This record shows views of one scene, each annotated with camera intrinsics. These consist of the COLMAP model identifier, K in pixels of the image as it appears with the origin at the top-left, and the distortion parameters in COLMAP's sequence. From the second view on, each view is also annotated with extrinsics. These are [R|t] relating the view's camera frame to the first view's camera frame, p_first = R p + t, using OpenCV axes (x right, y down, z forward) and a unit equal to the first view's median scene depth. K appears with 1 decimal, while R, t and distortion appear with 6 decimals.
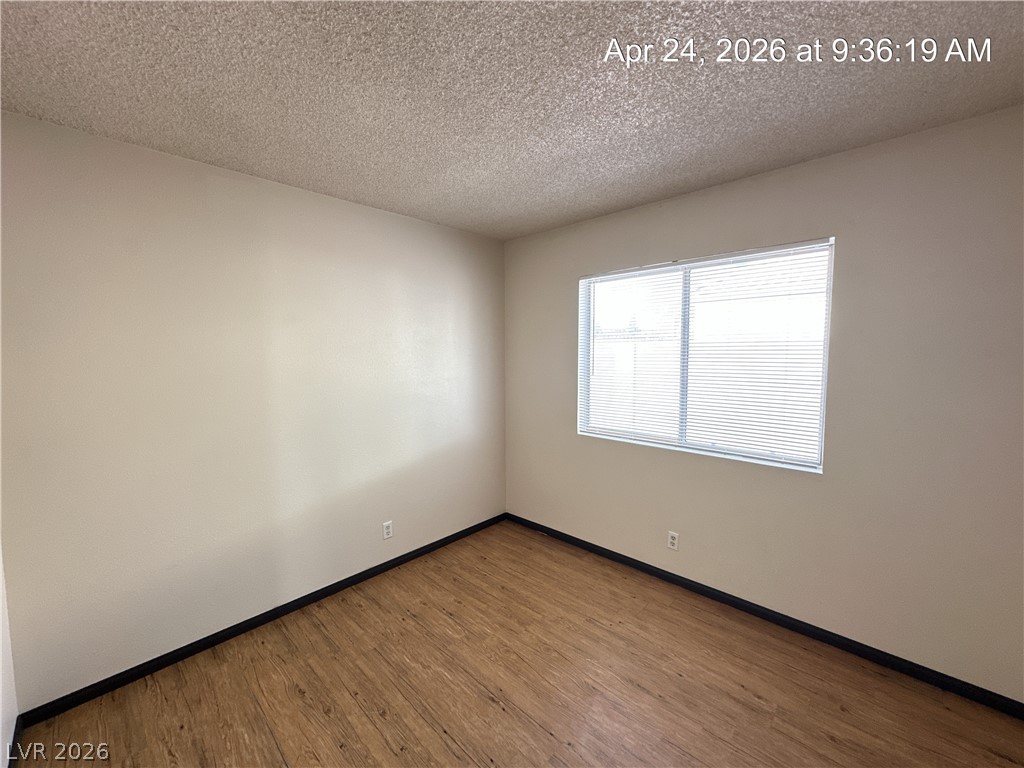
lens RADIAL K [[408.1, 0, 516.0], [0, 408.1, 384.8], [0, 0, 1]] dist [-0.001477, 0.000511]
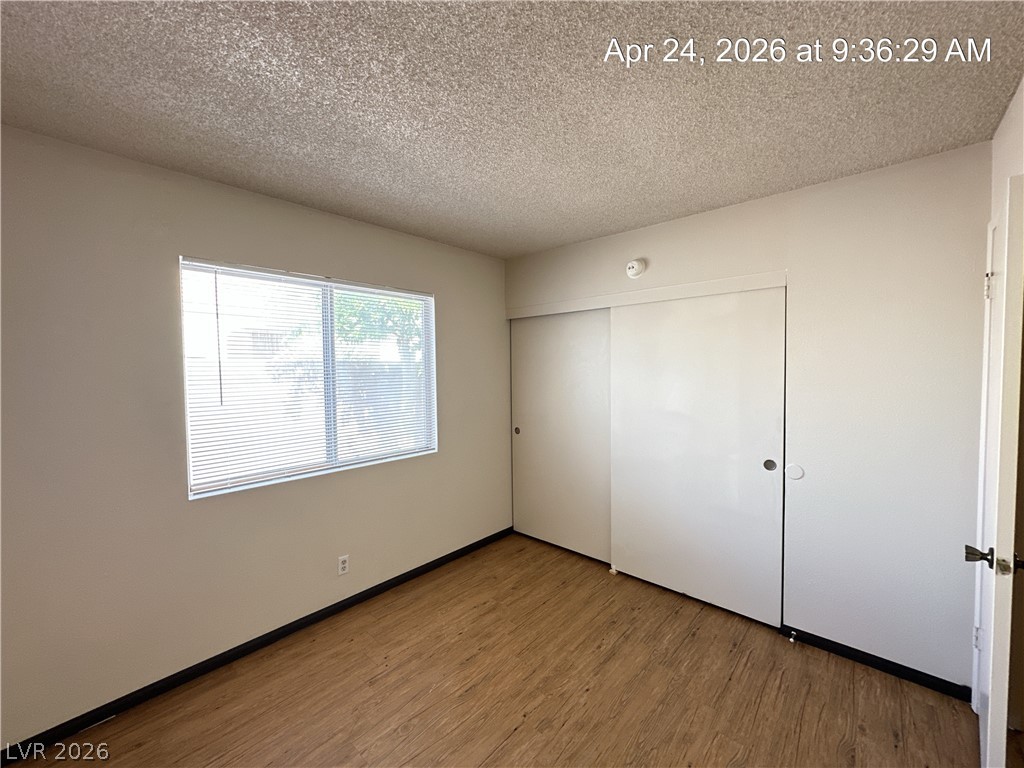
lens RADIAL K [[408.1, 0, 511.9], [0, 408.1, 383.3], [0, 0, 1]] dist [-0.001477, 0.000511]
pose [[-0.017621, -0.036451, 0.999180, -0.635456], [0.089551, 0.995261, 0.037887, -0.053567], [-0.995826, 0.090145, -0.014273, 0.638849]]
